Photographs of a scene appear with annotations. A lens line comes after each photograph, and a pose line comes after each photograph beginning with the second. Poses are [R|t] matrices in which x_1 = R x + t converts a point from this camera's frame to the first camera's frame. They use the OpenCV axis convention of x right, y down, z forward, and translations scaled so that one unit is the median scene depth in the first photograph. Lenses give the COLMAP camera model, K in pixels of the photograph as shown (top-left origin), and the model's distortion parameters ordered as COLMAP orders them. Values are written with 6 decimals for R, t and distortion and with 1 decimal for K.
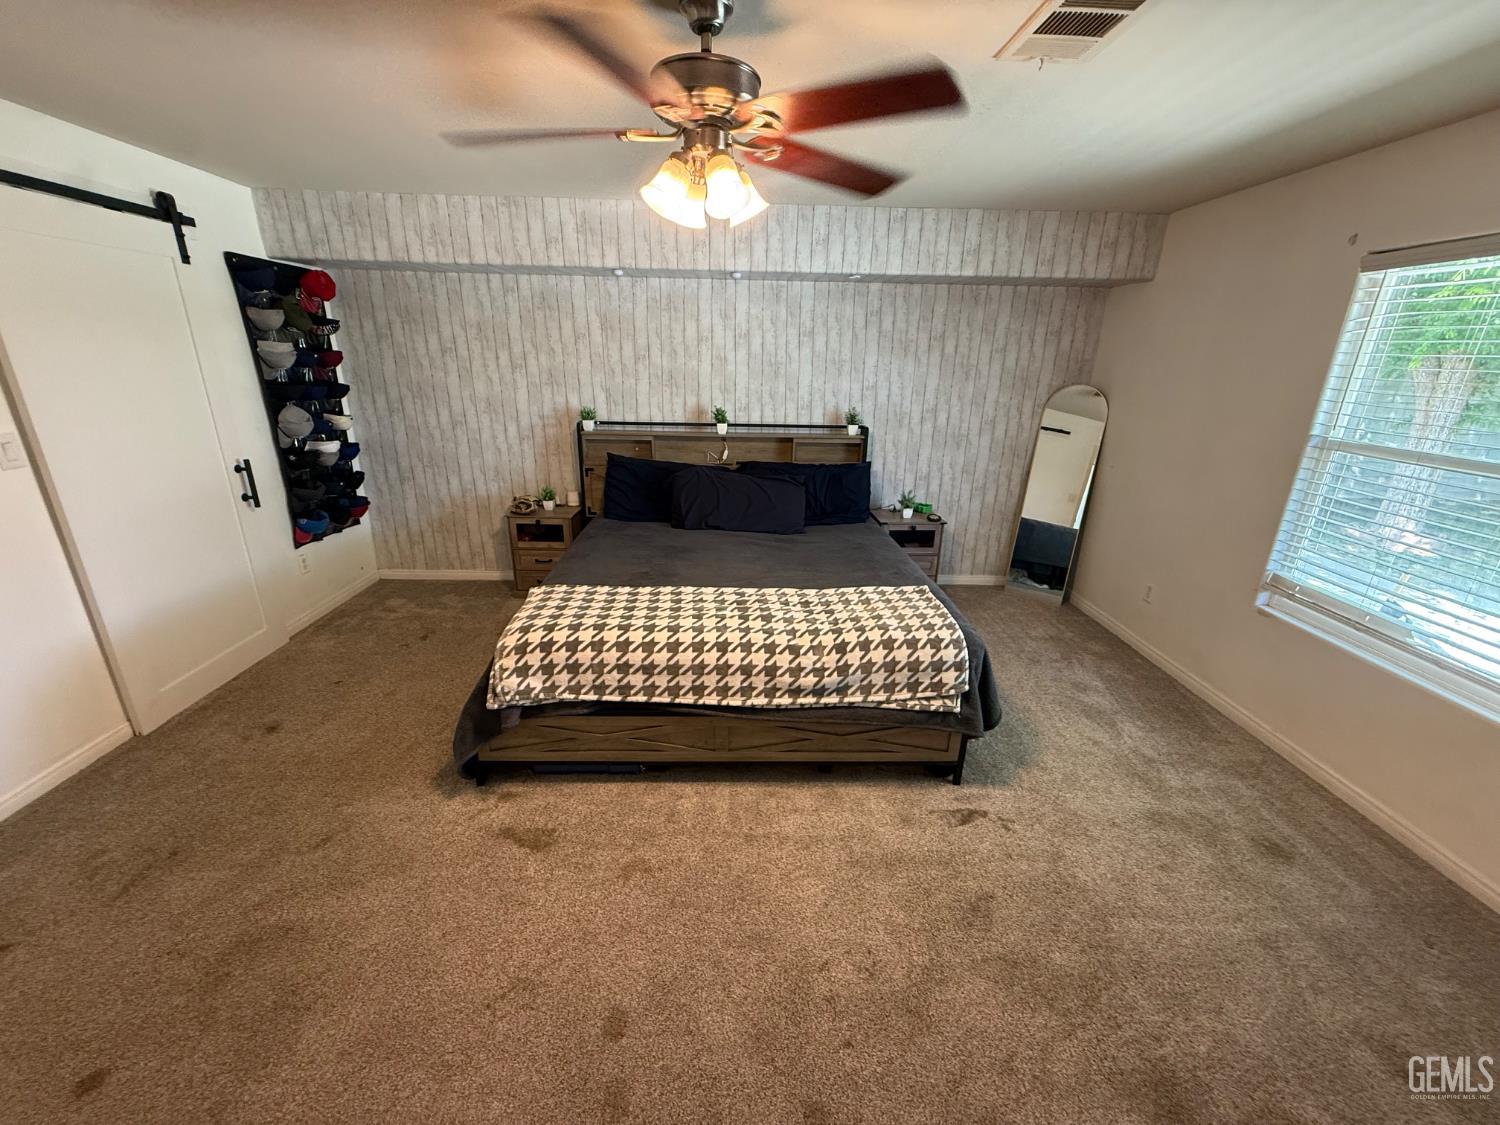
lens RADIAL K [[595.8, 0, 745.0], [0, 595.8, 562.6], [0, 0, 1]] dist [0.000372, -0.000065]
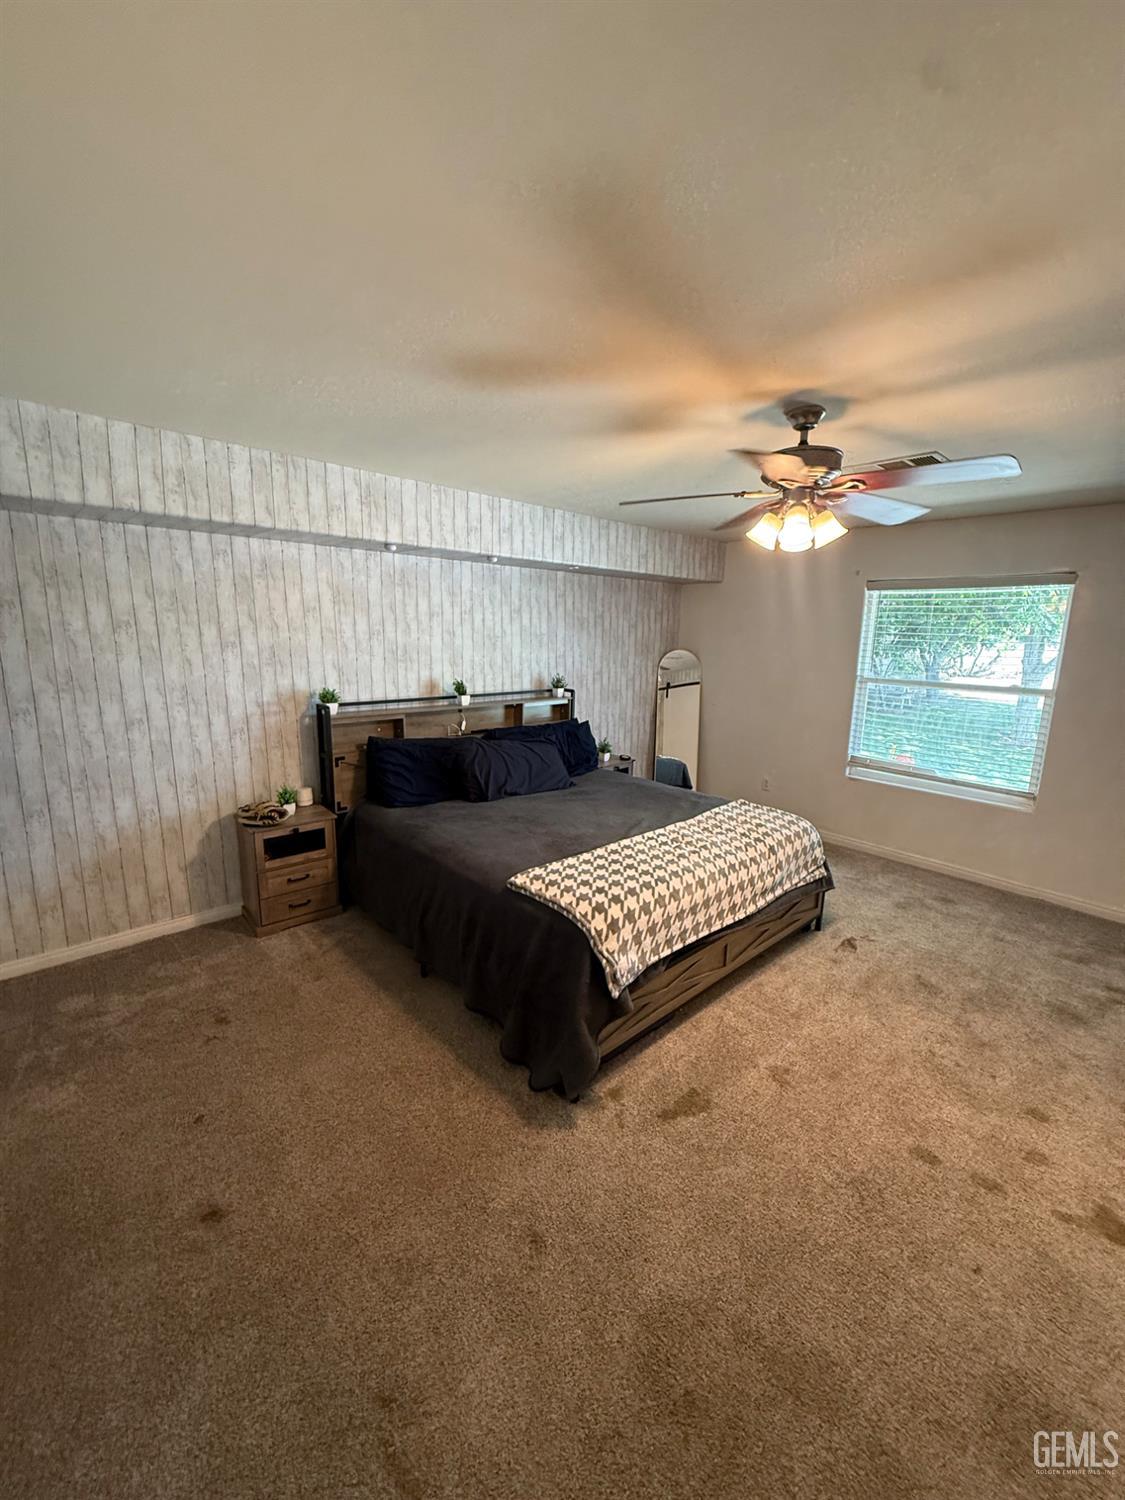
lens RADIAL K [[595.8, 0, 561.8], [0, 595.8, 745.6], [0, 0, 1]] dist [0.000372, -0.000065]
pose [[0.756533, -0.127624, 0.641381, -0.577380], [0.207421, 0.976960, -0.050263, -0.065446], [-0.620189, 0.171061, 0.765574, 0.138875]]
